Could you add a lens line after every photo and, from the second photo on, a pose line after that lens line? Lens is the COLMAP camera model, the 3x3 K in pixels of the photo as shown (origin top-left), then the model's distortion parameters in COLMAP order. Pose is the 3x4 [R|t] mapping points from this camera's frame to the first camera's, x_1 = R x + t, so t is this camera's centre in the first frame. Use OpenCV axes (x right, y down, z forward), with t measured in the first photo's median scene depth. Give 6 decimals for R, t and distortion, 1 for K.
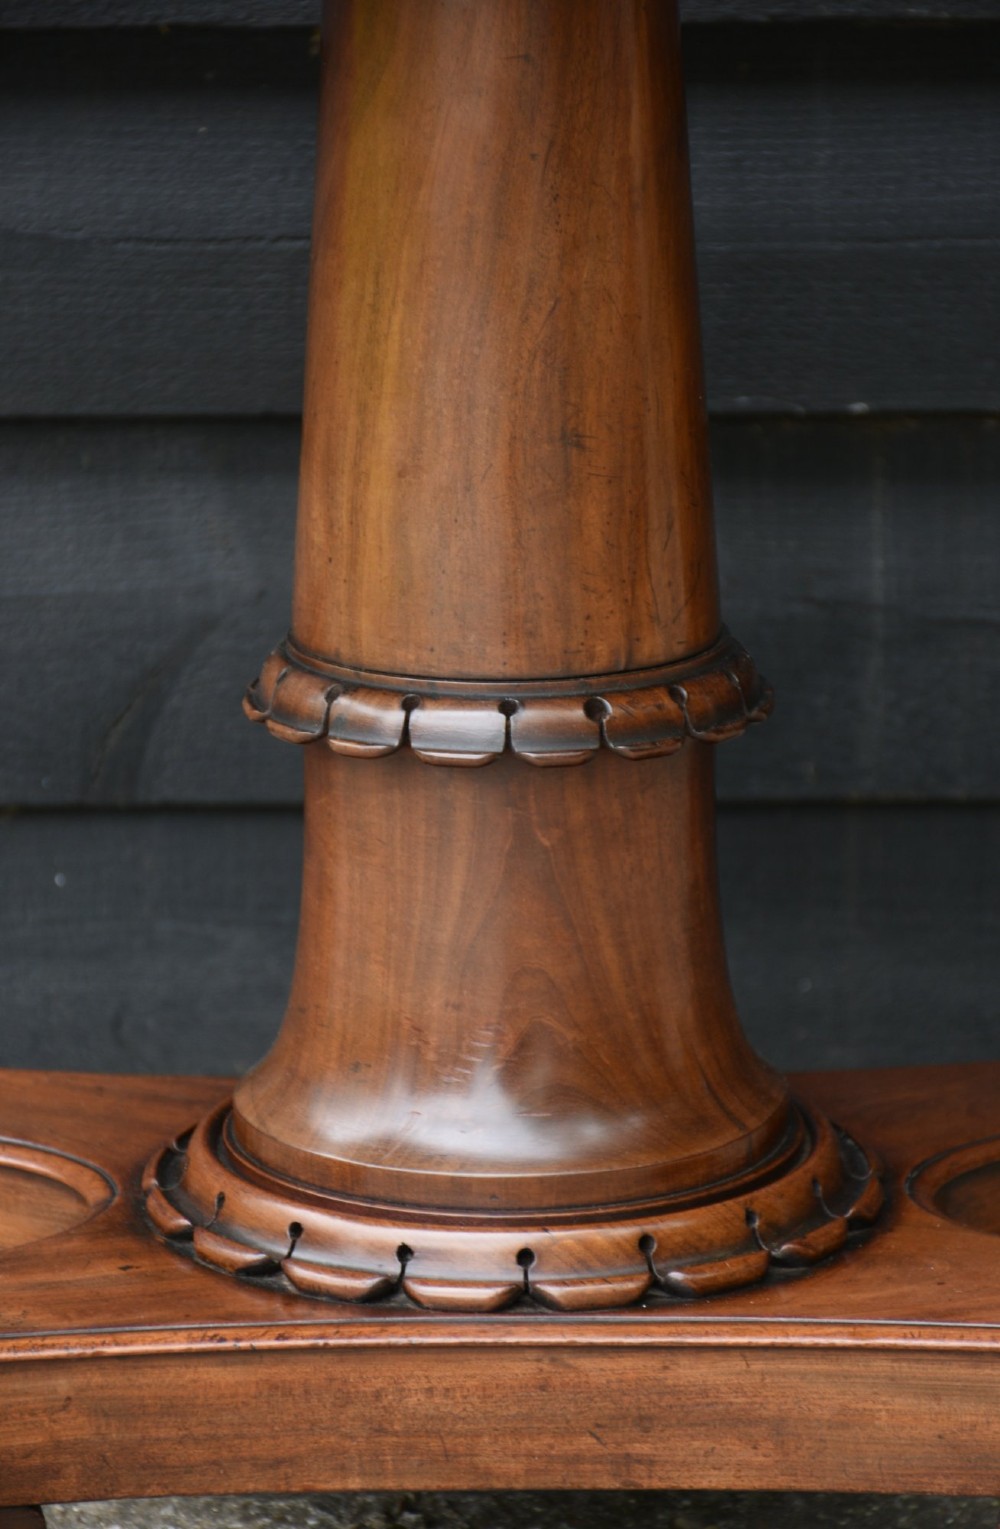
lens RADIAL K [[5738.5, 0, 500.0], [0, 5738.5, 764.5], [0, 0, 1]] dist [0.035751, 2.054087]
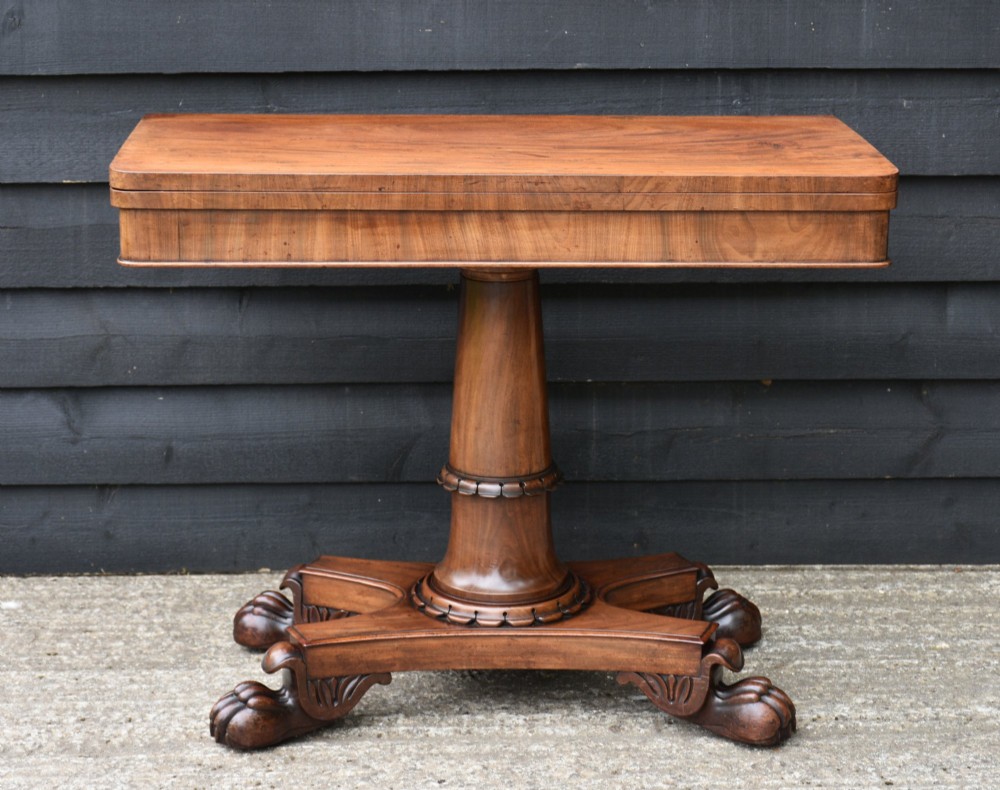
lens RADIAL K [[2282.9, 0, 504.5], [0, 2282.9, 382.3], [0, 0, 1]] dist [-0.026369, 0.176164]
pose [[0.999908, 0.002924, 0.013259, -0.018746], [-0.003238, 0.999712, 0.023761, -0.124870], [-0.013186, -0.023802, 0.999630, -0.676073]]
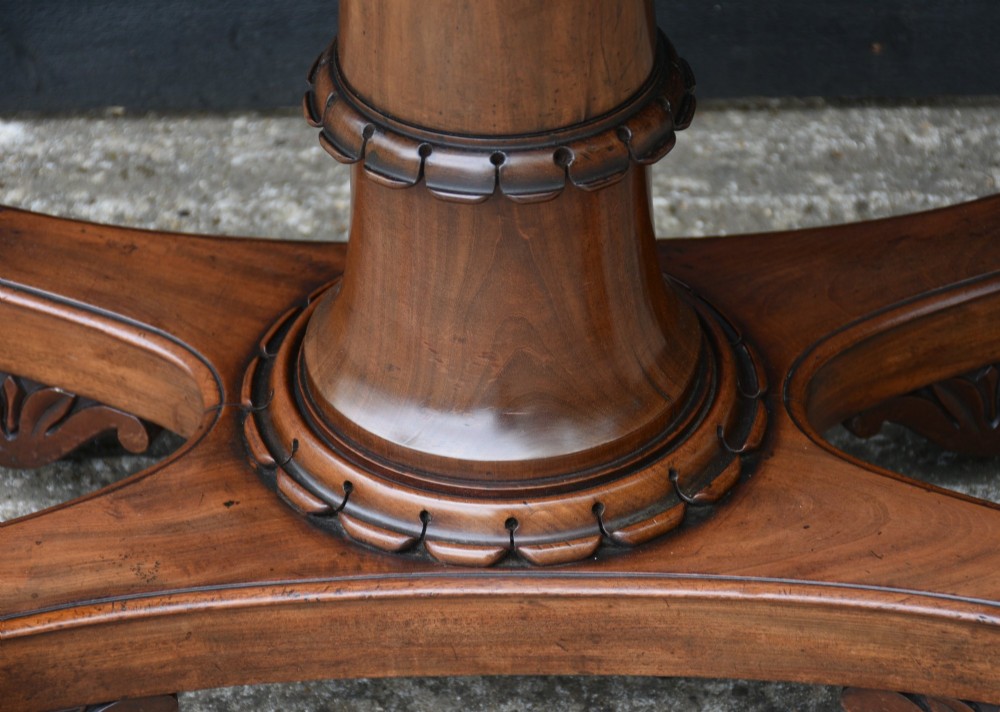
lens RADIAL K [[3498.1, 0, 500.0], [0, 3498.1, 356.0], [0, 0, 1]] dist [0.023208, 0.736325]
pose [[0.999966, -0.000646, -0.008182, 0.008722], [0.003664, 0.927176, 0.374608, -0.274201], [0.007344, -0.374626, 0.927147, 0.221646]]
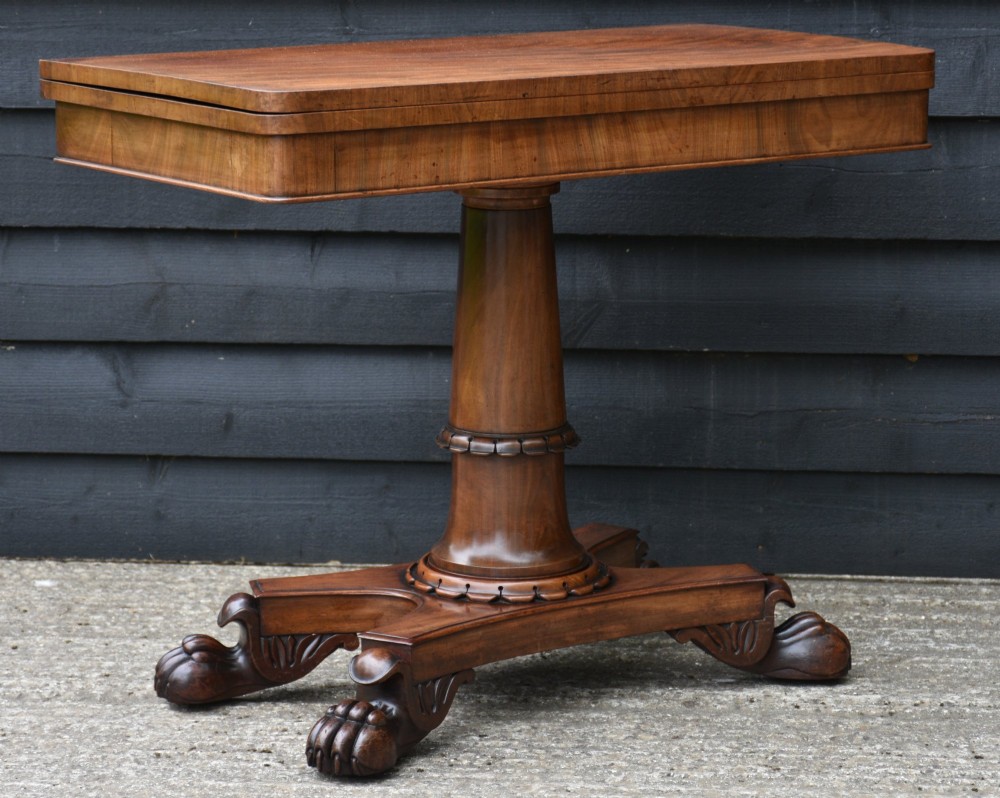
lens RADIAL K [[3316.9, 0, 500.0], [0, 3316.9, 399.0], [0, 0, 1]] dist [-0.056684, 1.234128]
pose [[0.994670, 0.028669, -0.099040, 0.174194], [-0.033029, 0.998543, -0.042666, 0.068186], [0.097673, 0.045710, 0.994168, -1.201854]]
